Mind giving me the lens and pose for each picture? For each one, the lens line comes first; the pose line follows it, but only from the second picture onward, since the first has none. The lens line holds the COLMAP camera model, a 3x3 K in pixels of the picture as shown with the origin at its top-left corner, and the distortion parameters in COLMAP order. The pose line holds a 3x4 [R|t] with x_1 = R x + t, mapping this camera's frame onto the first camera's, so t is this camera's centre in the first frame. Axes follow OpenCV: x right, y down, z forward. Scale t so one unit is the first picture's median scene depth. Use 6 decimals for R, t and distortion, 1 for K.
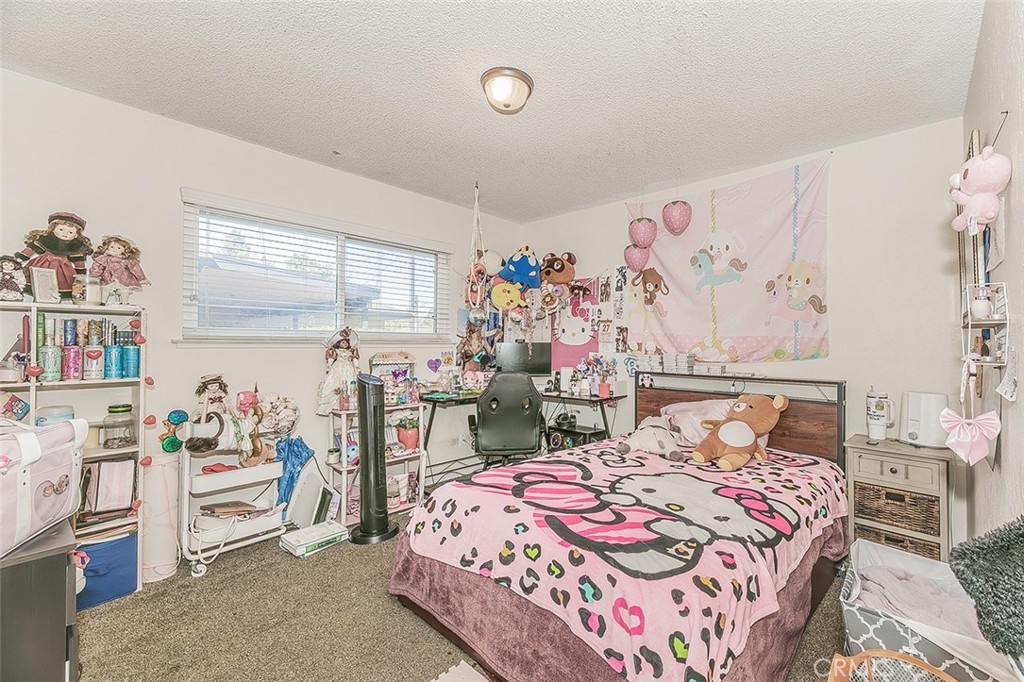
lens RADIAL K [[443.6, 0, 512.0], [0, 443.6, 341.0], [0, 0, 1]] dist [0.000466, -0.000053]
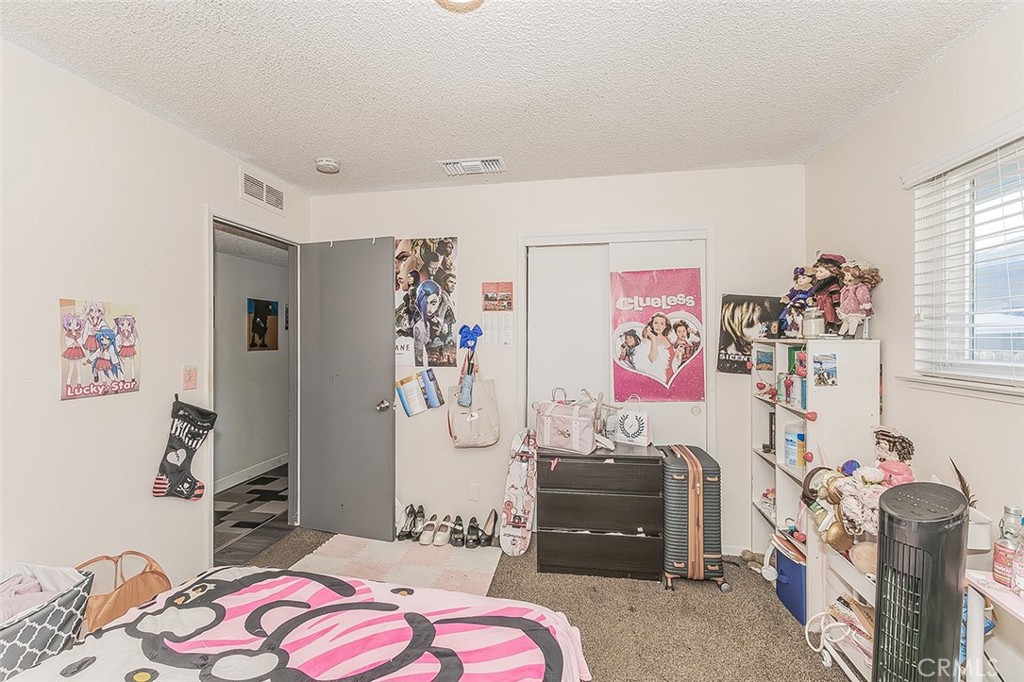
lens RADIAL K [[443.6, 0, 512.0], [0, 443.6, 341.0], [0, 0, 1]] dist [0.000466, -0.000053]
pose [[-0.807976, -0.009075, -0.589145, 0.321218], [-0.003867, 0.999942, -0.010099, -0.072725], [0.589203, -0.005881, -0.807964, 1.782298]]
